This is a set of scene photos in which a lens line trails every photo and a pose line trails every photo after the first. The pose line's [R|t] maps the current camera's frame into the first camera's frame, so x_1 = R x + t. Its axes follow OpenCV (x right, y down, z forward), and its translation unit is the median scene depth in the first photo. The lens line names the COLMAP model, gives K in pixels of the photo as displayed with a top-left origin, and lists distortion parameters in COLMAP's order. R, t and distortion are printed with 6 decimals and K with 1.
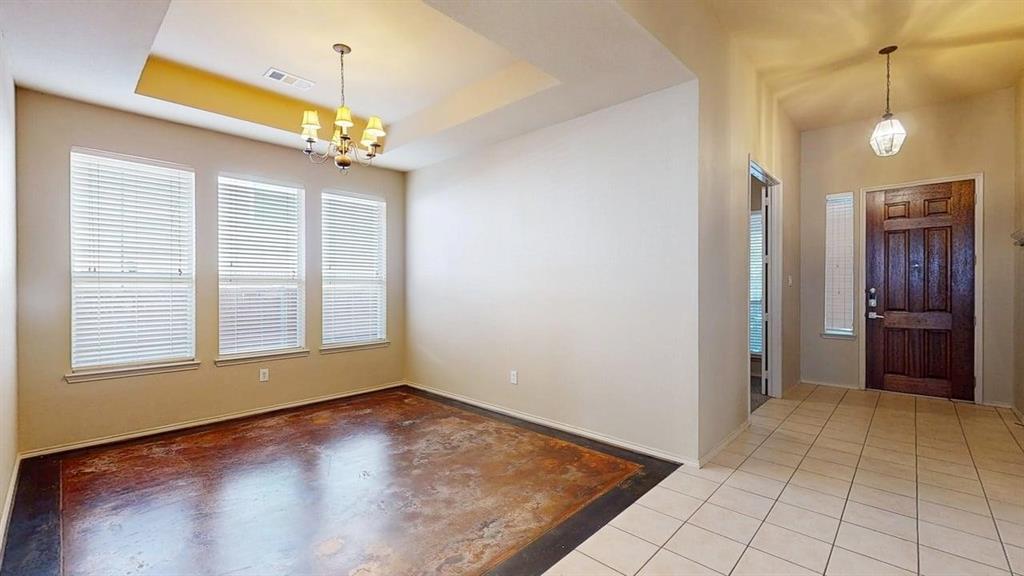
lens RADIAL K [[424.4, 0, 513.2], [0, 424.4, 287.7], [0, 0, 1]] dist [-0.002881, 0.000444]
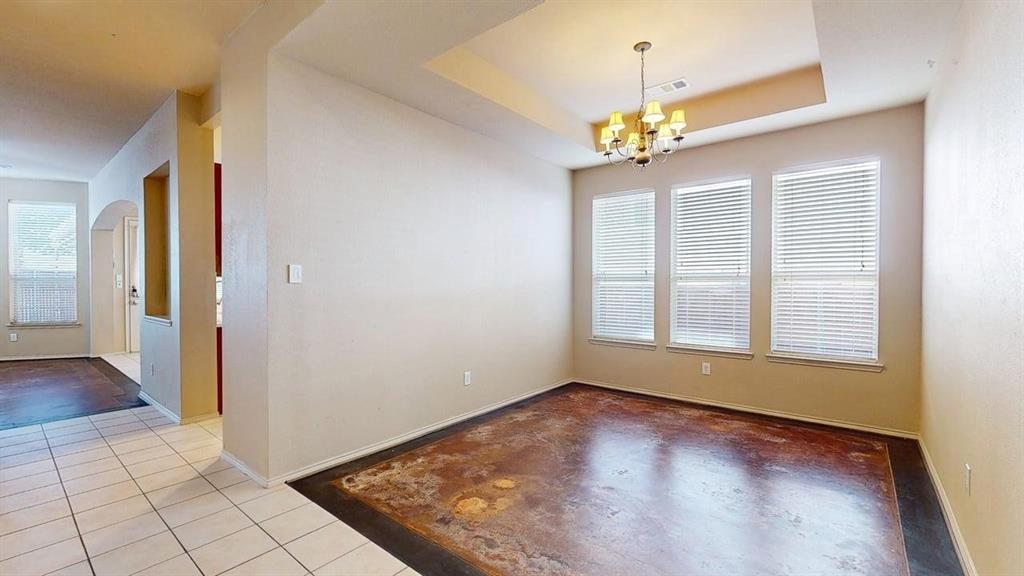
lens RADIAL K [[424.4, 0, 511.8], [0, 424.4, 290.9], [0, 0, 1]] dist [-0.002881, 0.000444]
pose [[0.068907, 0.018268, -0.997456, 0.464258], [-0.002817, 0.999832, 0.018117, -0.003436], [0.997619, 0.001561, 0.068947, 0.500793]]
